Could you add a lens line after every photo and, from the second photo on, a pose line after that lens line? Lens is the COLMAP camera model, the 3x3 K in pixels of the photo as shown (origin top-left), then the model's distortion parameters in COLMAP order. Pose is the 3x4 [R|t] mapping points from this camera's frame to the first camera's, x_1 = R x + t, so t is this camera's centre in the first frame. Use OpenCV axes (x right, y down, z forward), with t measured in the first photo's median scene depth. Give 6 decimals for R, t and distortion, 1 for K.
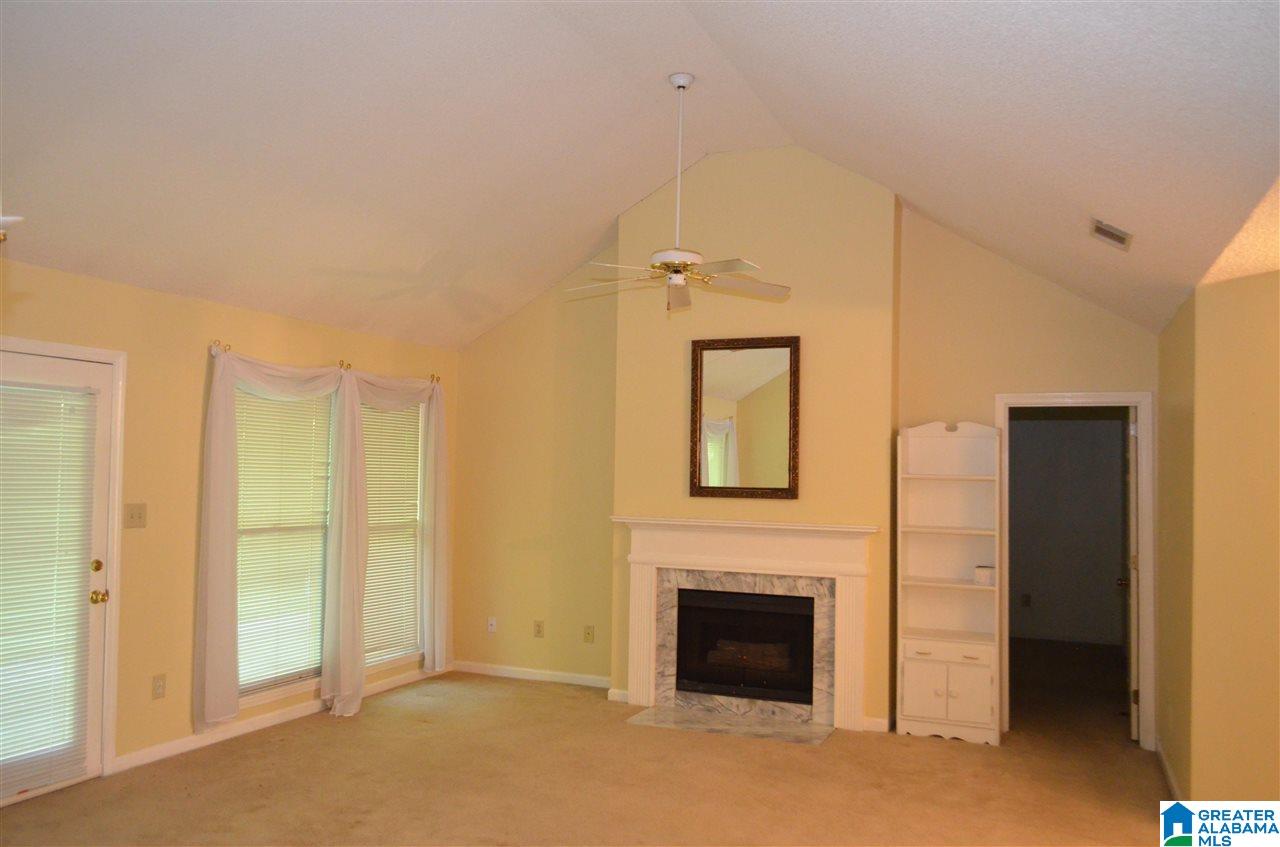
lens RADIAL K [[1007.0, 0, 647.2], [0, 1007.0, 428.6], [0, 0, 1]] dist [0.007908, 0.001402]
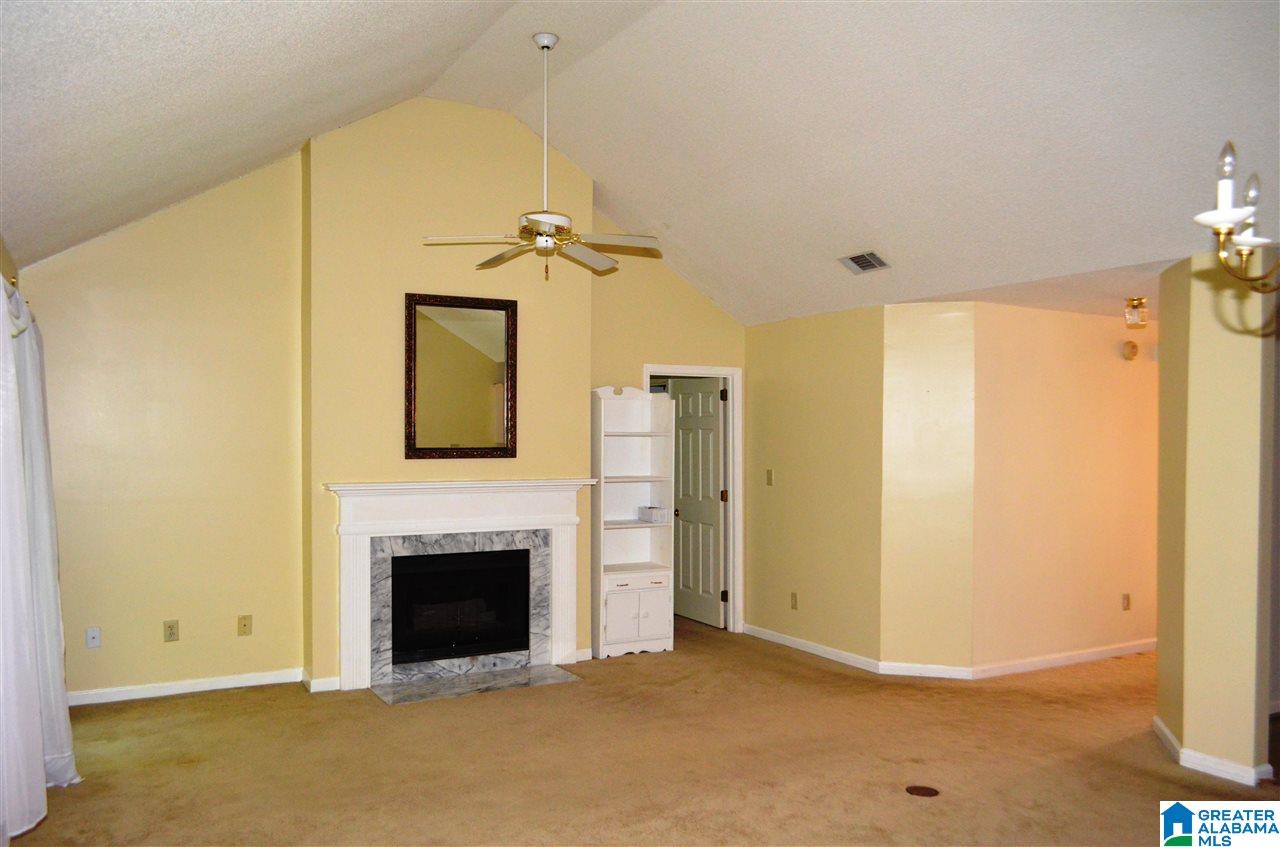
lens RADIAL K [[1007.0, 0, 646.7], [0, 1007.0, 425.9], [0, 0, 1]] dist [0.007908, 0.001402]
pose [[0.623722, -0.012146, 0.781552, -0.573941], [-0.025707, 0.999020, 0.036041, -0.003679], [-0.781223, -0.042570, 0.622799, 0.241983]]
